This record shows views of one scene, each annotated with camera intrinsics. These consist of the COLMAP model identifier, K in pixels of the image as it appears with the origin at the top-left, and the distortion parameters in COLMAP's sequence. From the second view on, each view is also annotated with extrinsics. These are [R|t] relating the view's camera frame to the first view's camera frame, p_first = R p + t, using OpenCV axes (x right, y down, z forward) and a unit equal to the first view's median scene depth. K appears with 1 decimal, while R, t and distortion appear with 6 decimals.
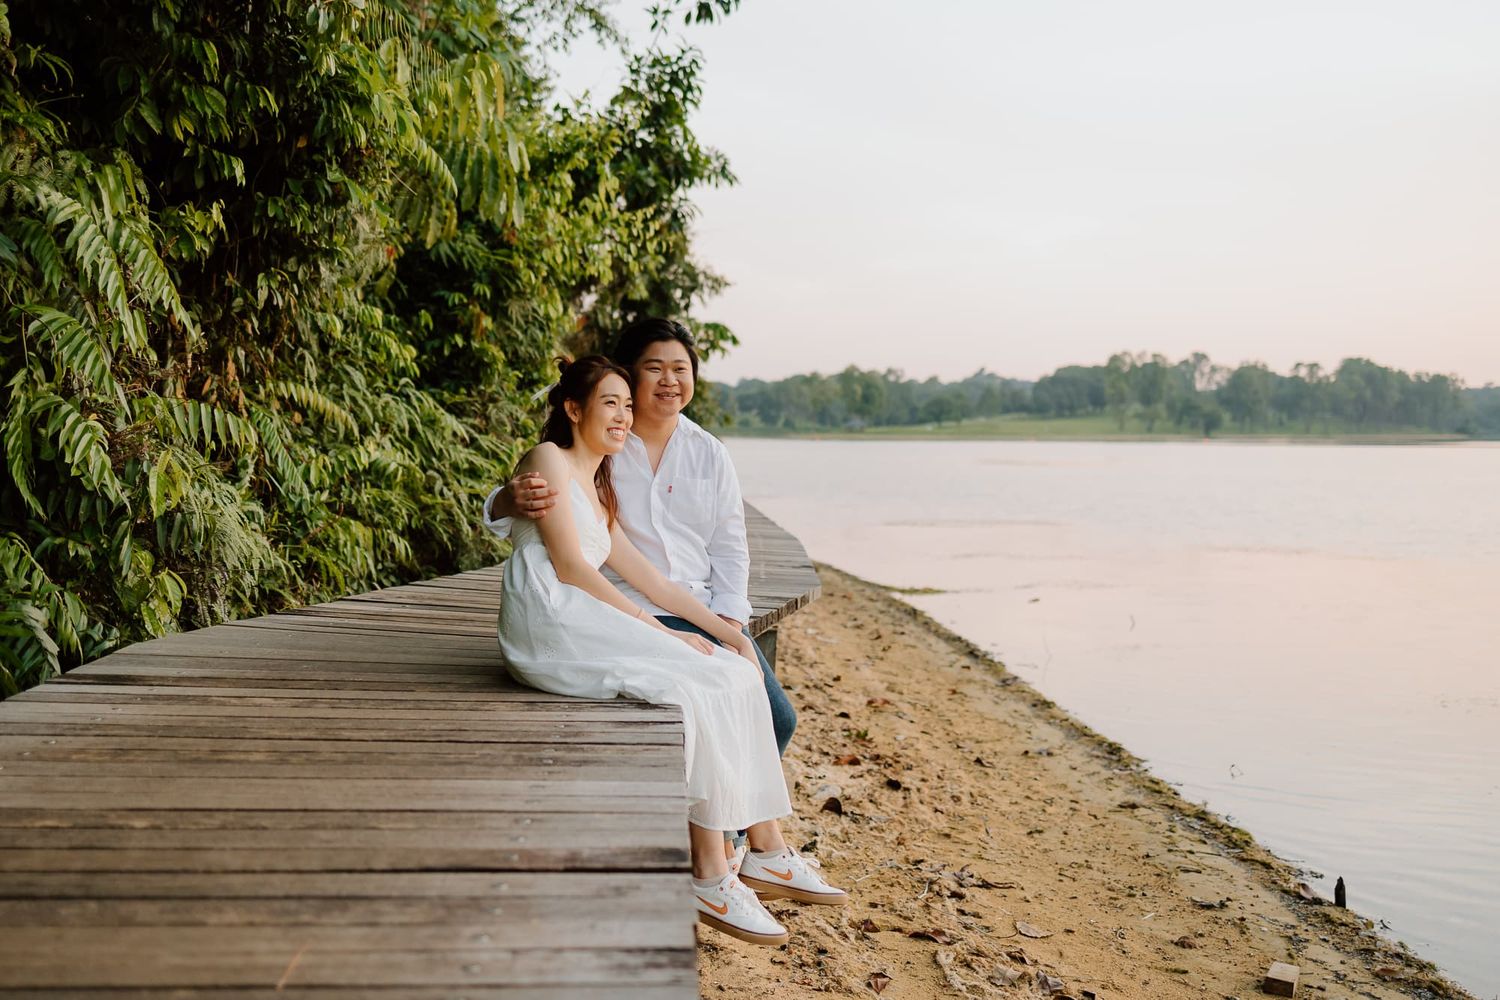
lens RADIAL K [[1586.4, 0, 750.0], [0, 1586.4, 500.0], [0, 0, 1]] dist [0.036328, 0.023432]
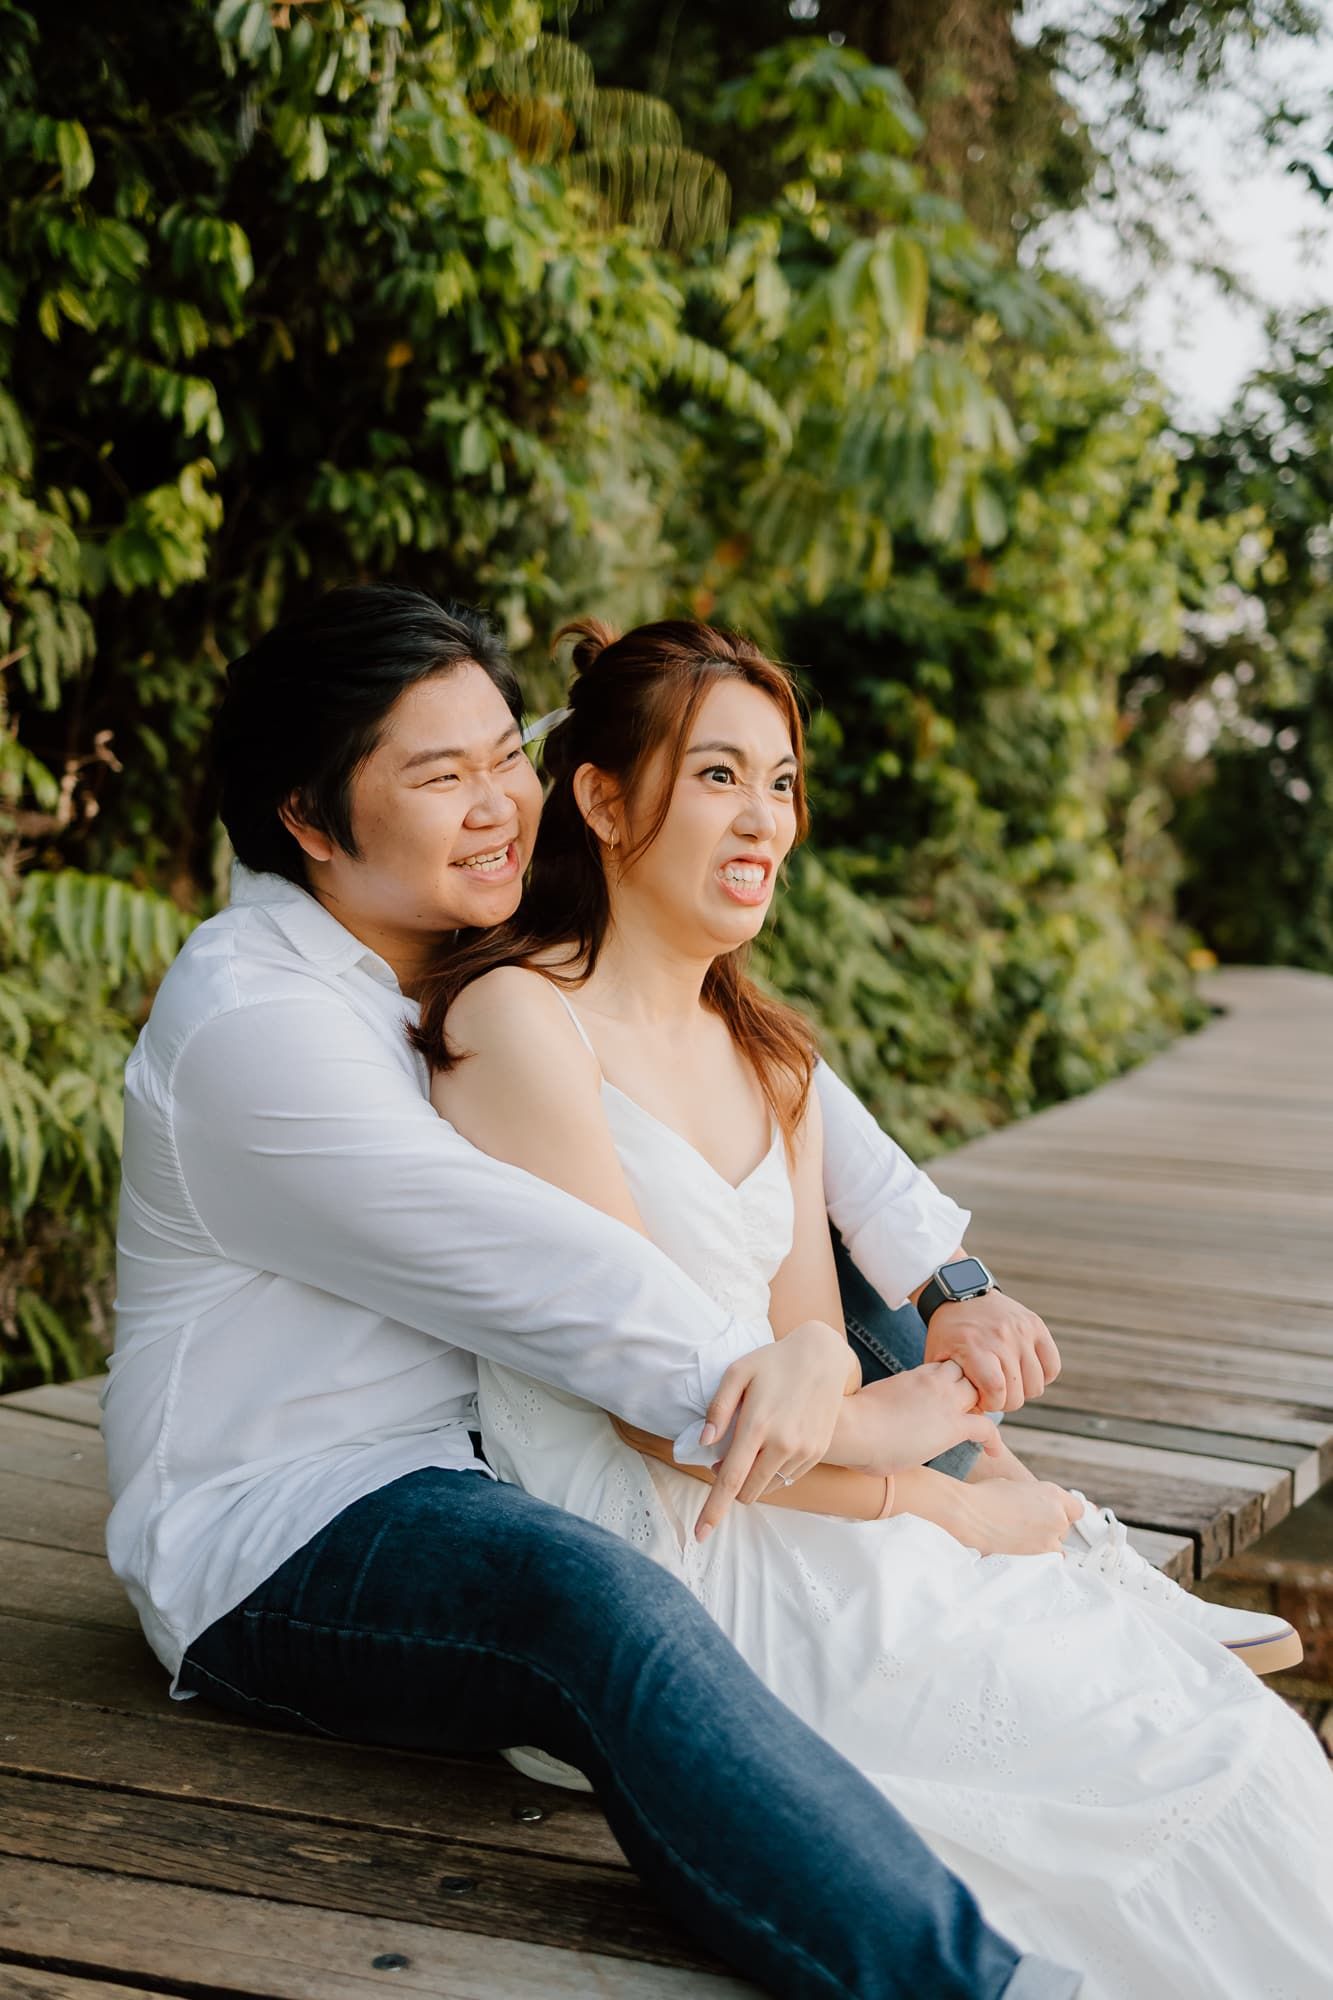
lens RADIAL K [[2279.8, 0, 666.5], [0, 2279.8, 1000.0], [0, 0, 1]] dist [-0.084313, -0.001432]
pose [[0.932036, -0.032680, -0.360888, 0.030301], [0.026175, 0.999395, -0.022900, -0.001645], [0.361418, 0.011897, 0.932328, 0.222393]]
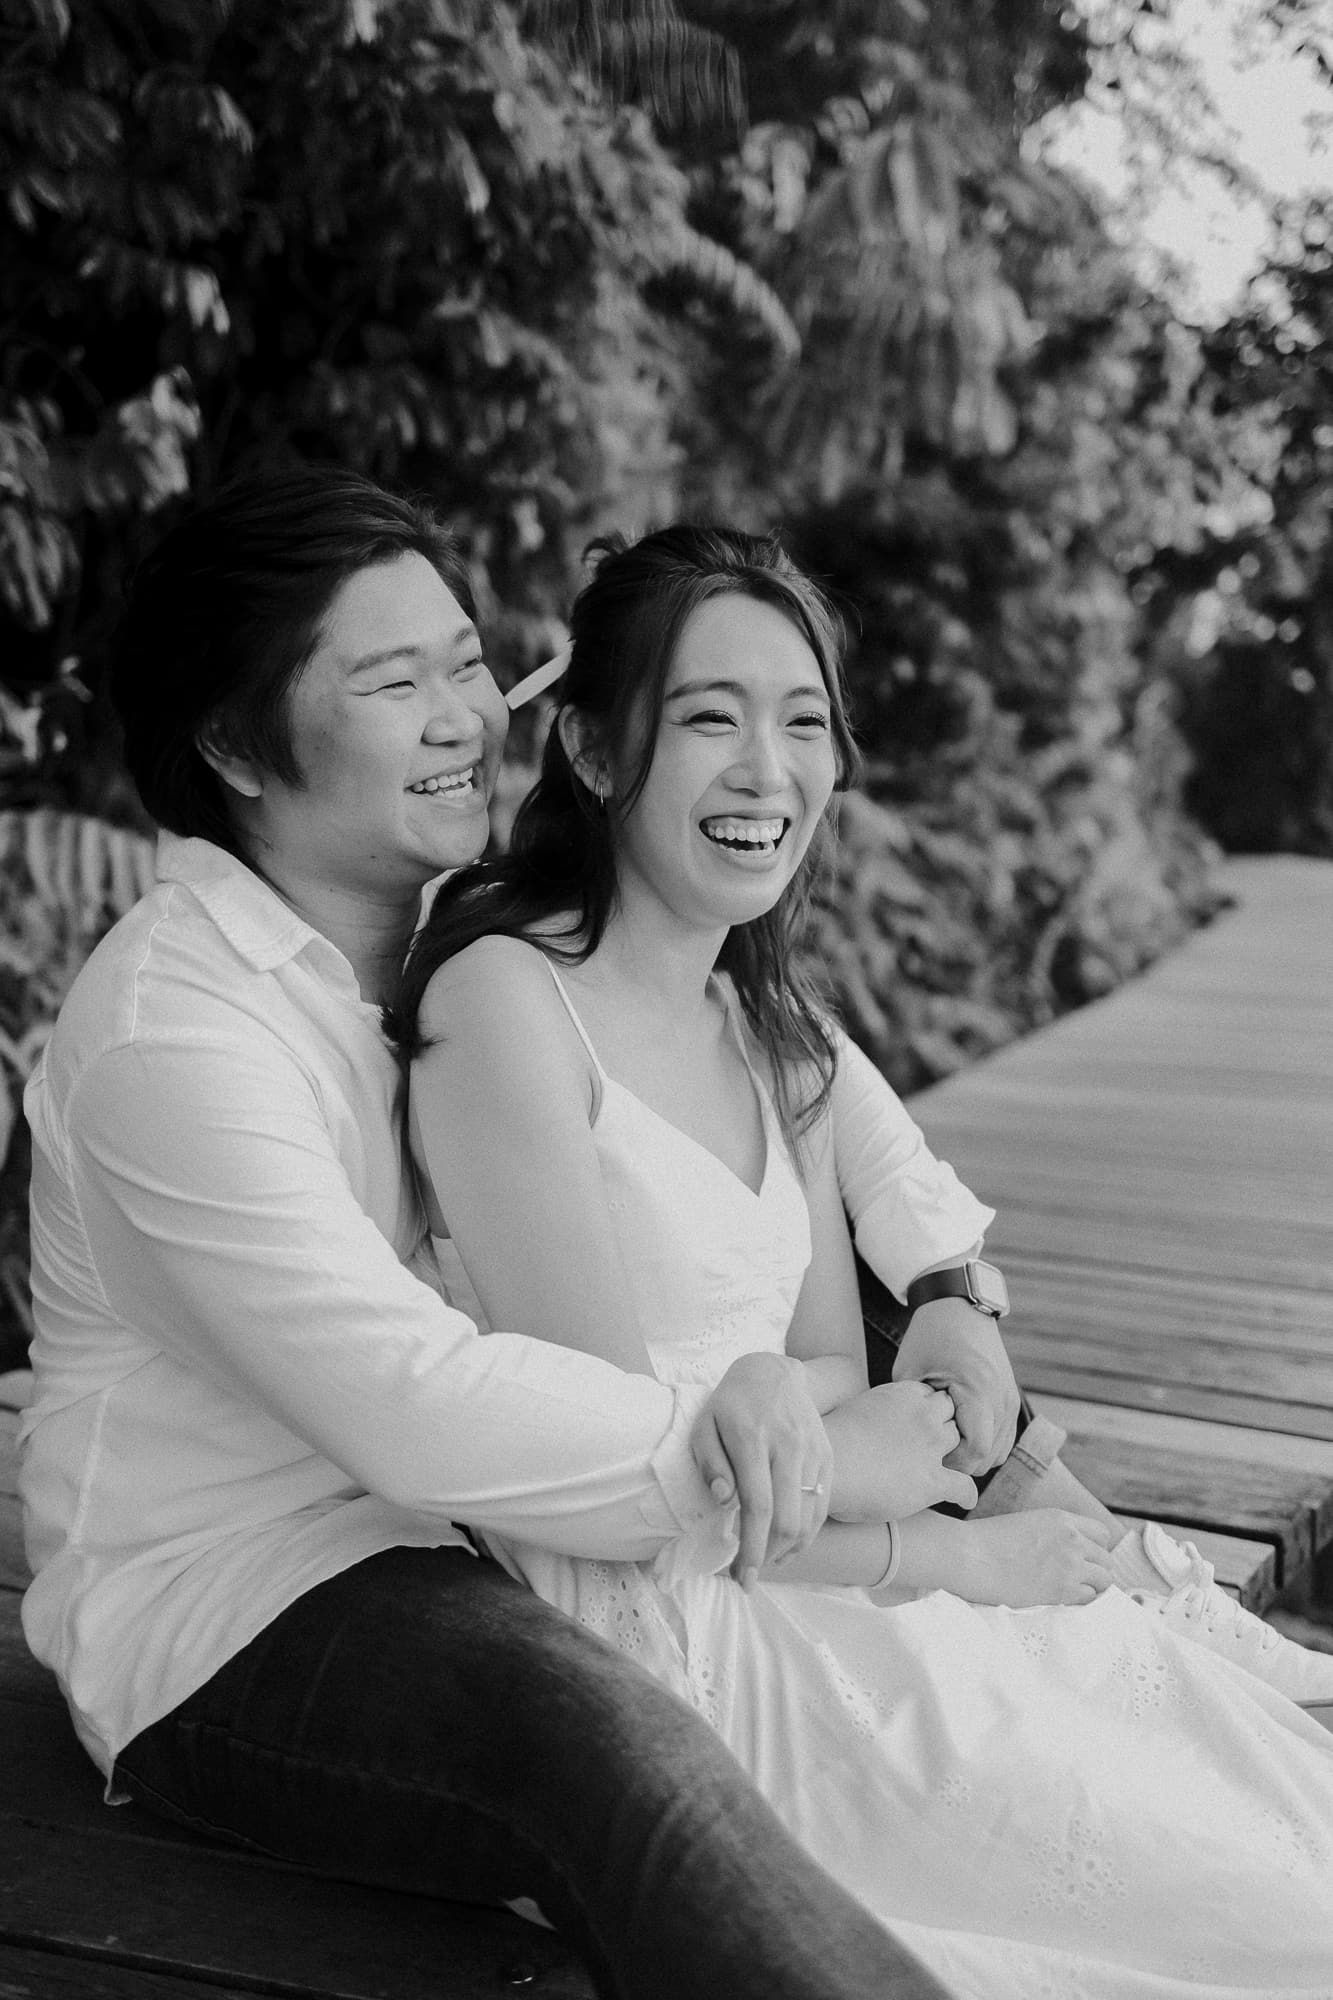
lens RADIAL K [[2115.2, 0, 666.5], [0, 2115.2, 1000.0], [0, 0, 1]] dist [0.036328, 0.023432]
pose [[0.927599, -0.025843, -0.372681, 0.014451], [0.040348, 0.998699, 0.031172, -0.010334], [0.371391, -0.043952, 0.927436, 0.267718]]
